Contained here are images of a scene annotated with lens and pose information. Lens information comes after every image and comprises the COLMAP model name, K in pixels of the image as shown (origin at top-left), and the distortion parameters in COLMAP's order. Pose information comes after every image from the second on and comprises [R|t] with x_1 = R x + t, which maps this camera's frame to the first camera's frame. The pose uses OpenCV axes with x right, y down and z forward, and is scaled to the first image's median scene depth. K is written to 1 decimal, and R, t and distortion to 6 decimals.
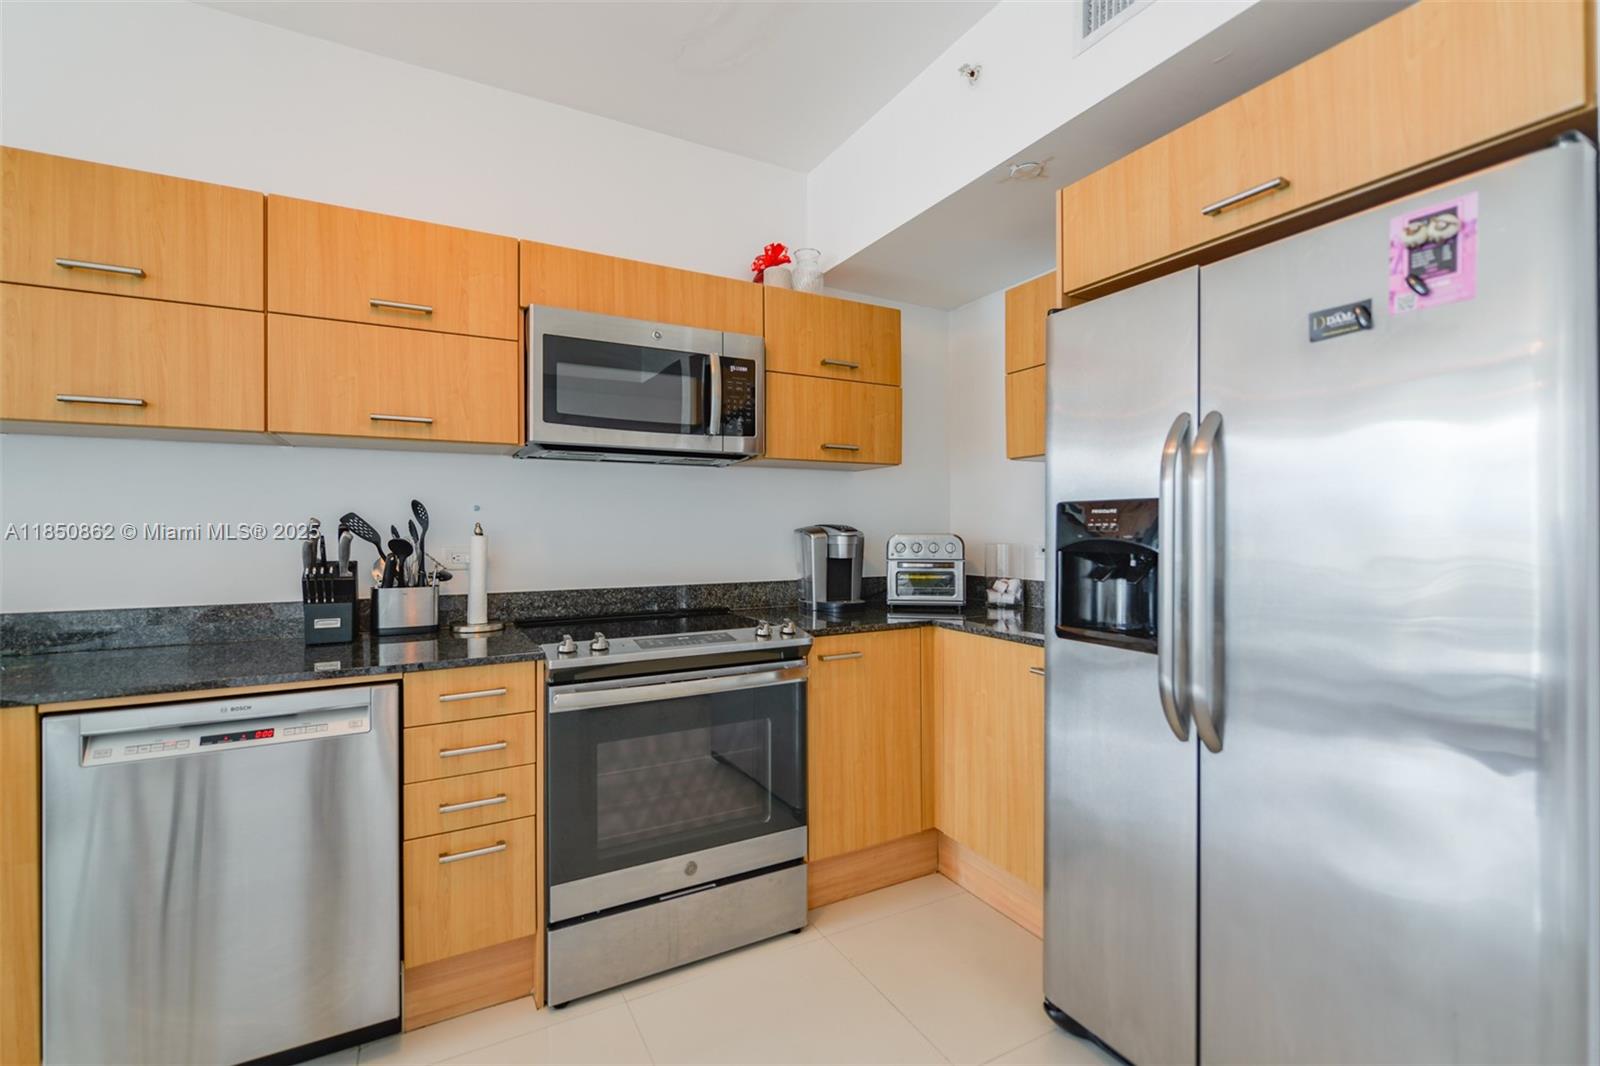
lens RADIAL K [[698.4, 0, 790.2], [0, 698.4, 527.7], [0, 0, 1]] dist [-0.002213, -0.000230]
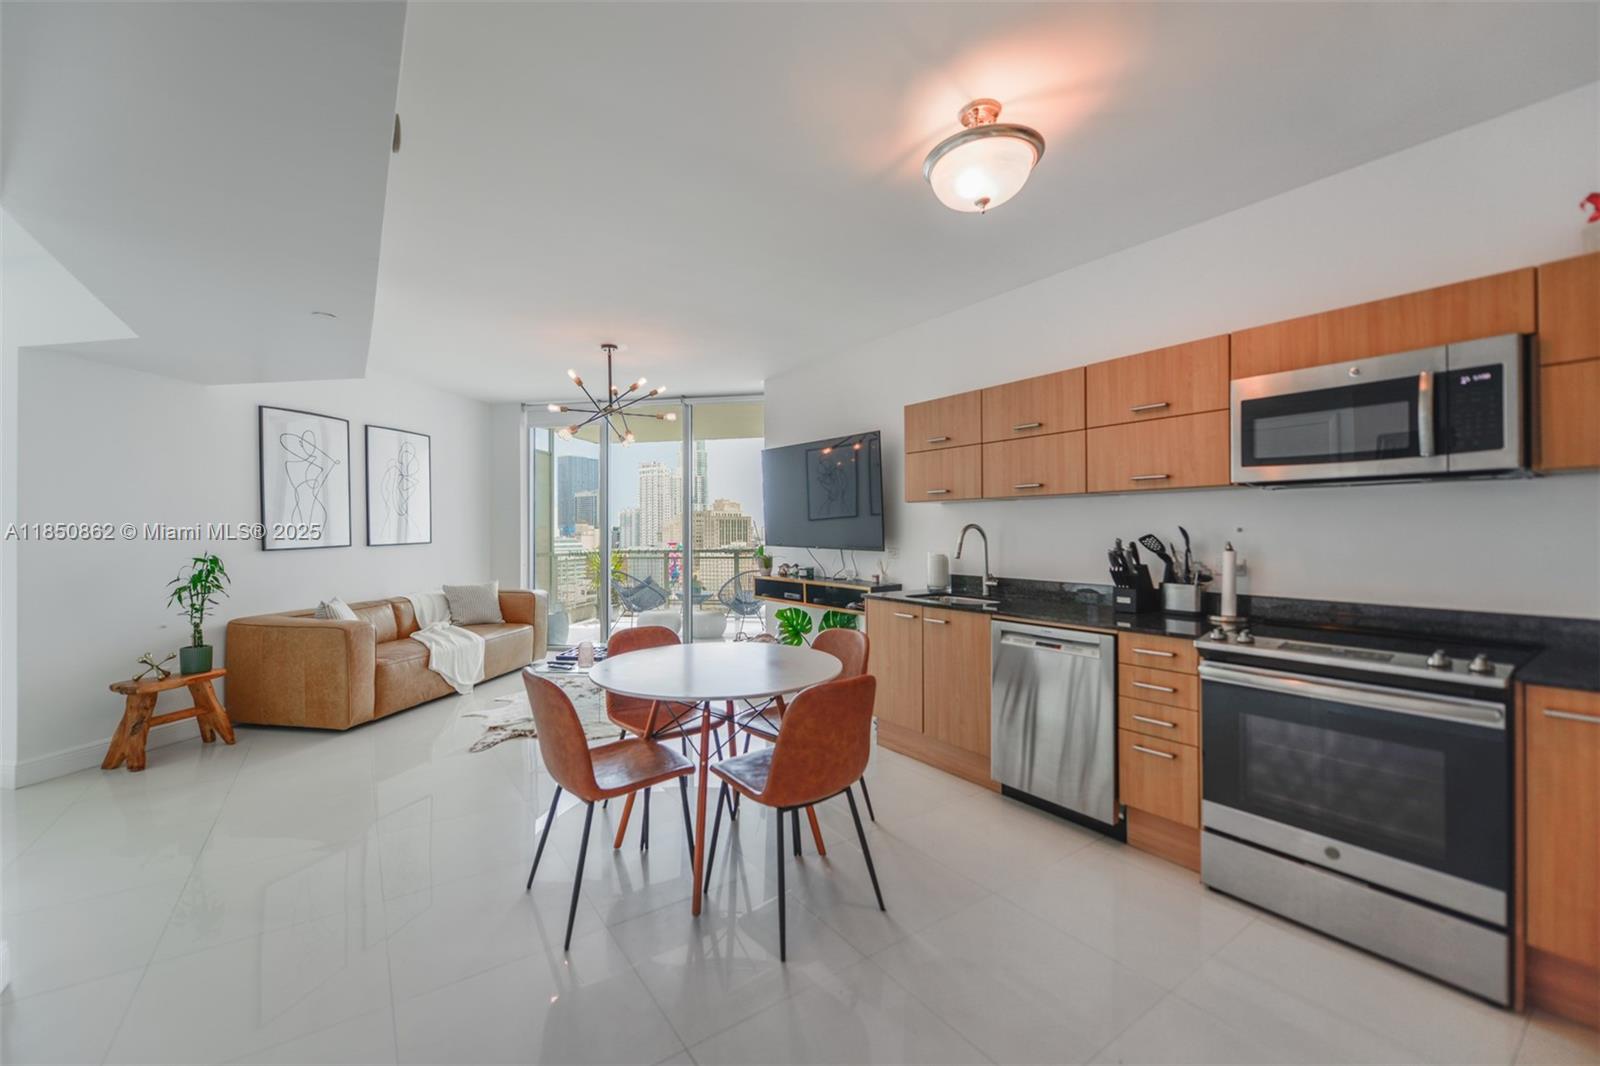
lens RADIAL K [[631.9, 0, 795.7], [0, 631.9, 528.2], [0, 0, 1]] dist [0.000406, -0.000237]
pose [[0.121351, -0.000711, -0.992609, 0.774967], [0.004874, 0.999988, -0.000120, -0.042562], [0.992598, -0.004824, 0.121353, 0.015590]]
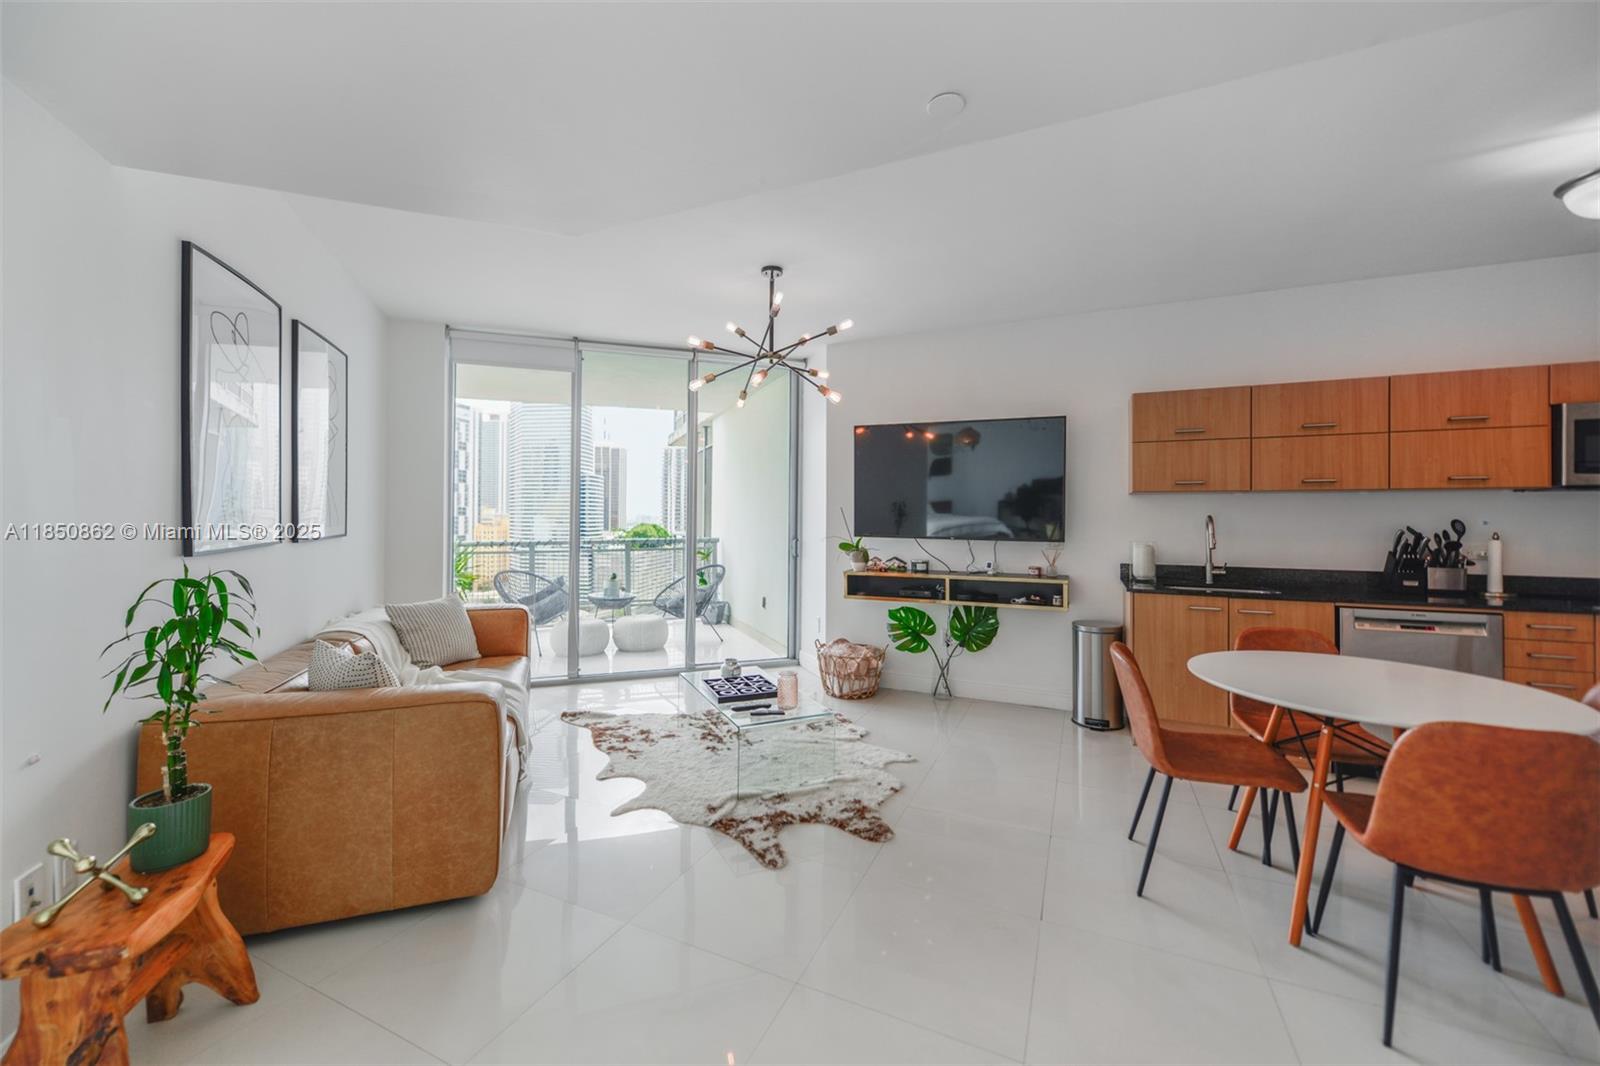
lens RADIAL K [[625.8, 0, 787.3], [0, 625.8, 514.4], [0, 0, 1]] dist [-0.000804, -0.000462]
pose [[0.596870, 0.001537, -0.802336, -0.297286], [-0.004971, 0.999986, -0.001782, -0.045205], [0.802322, 0.005052, 0.596870, -1.462465]]
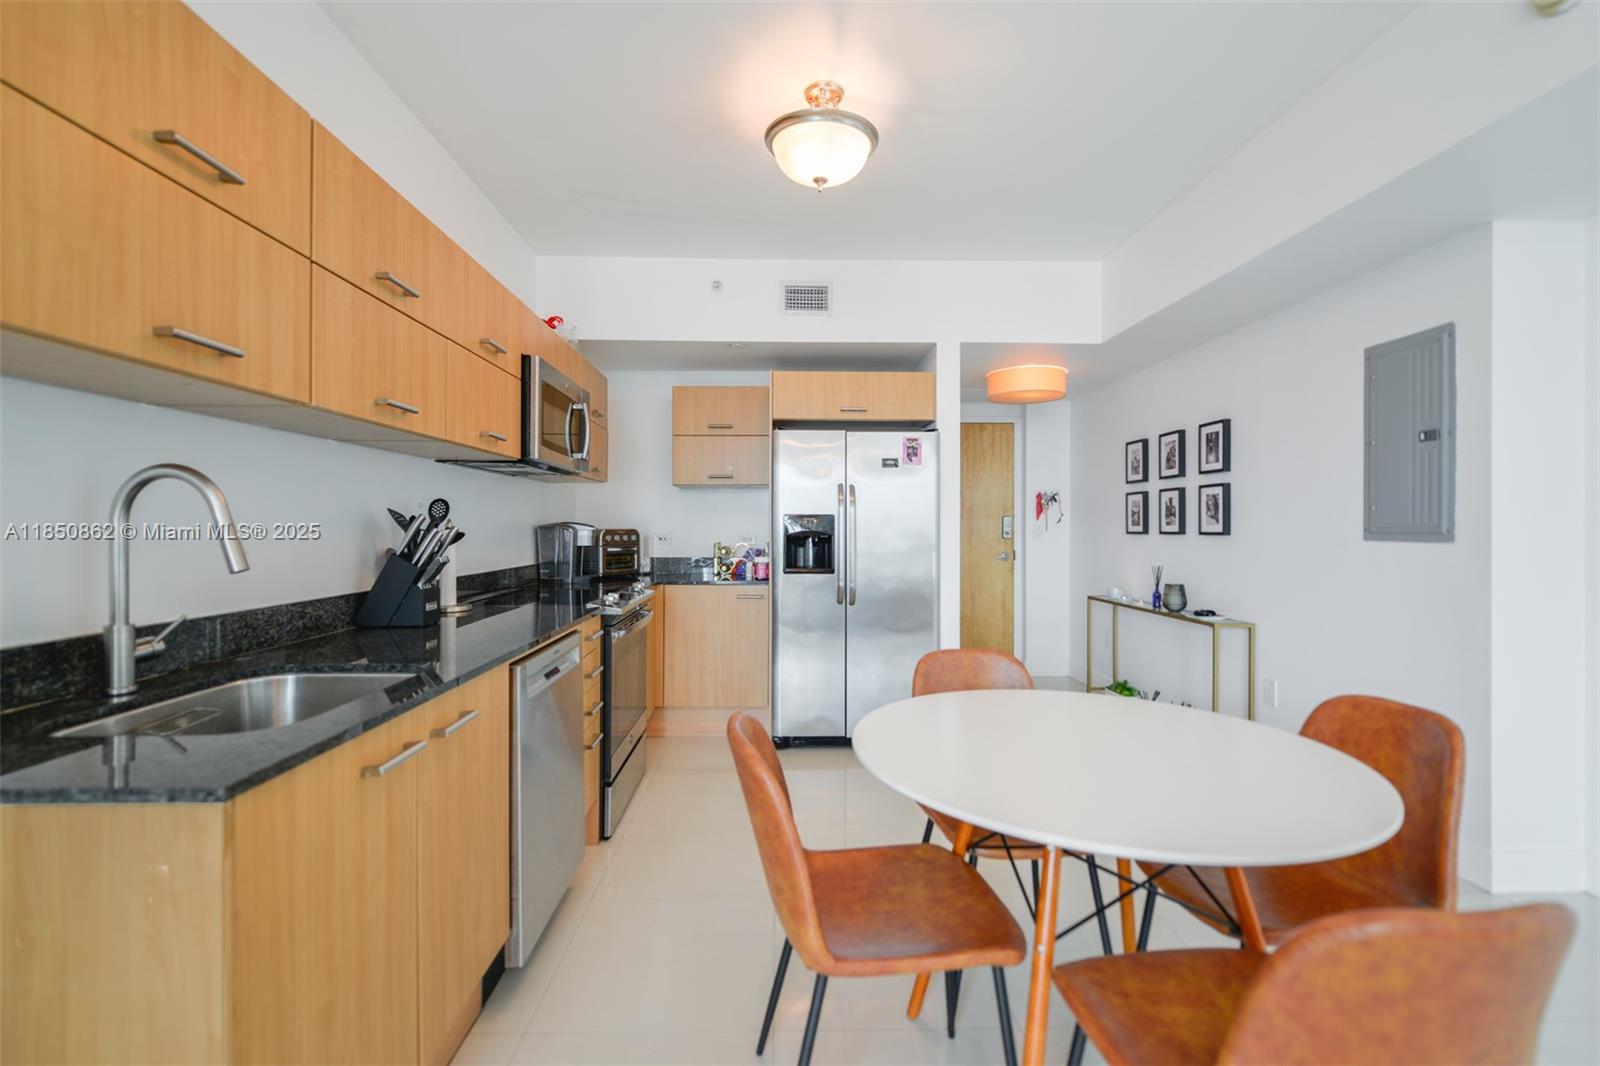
lens RADIAL K [[698.4, 0, 790.2], [0, 698.4, 527.7], [0, 0, 1]] dist [-0.002213, -0.000230]
pose [[0.455918, 0.002374, 0.890018, -1.413227], [-0.006208, 0.999981, 0.000513, 0.004299], [-0.890000, -0.005759, 0.455924, -0.044691]]
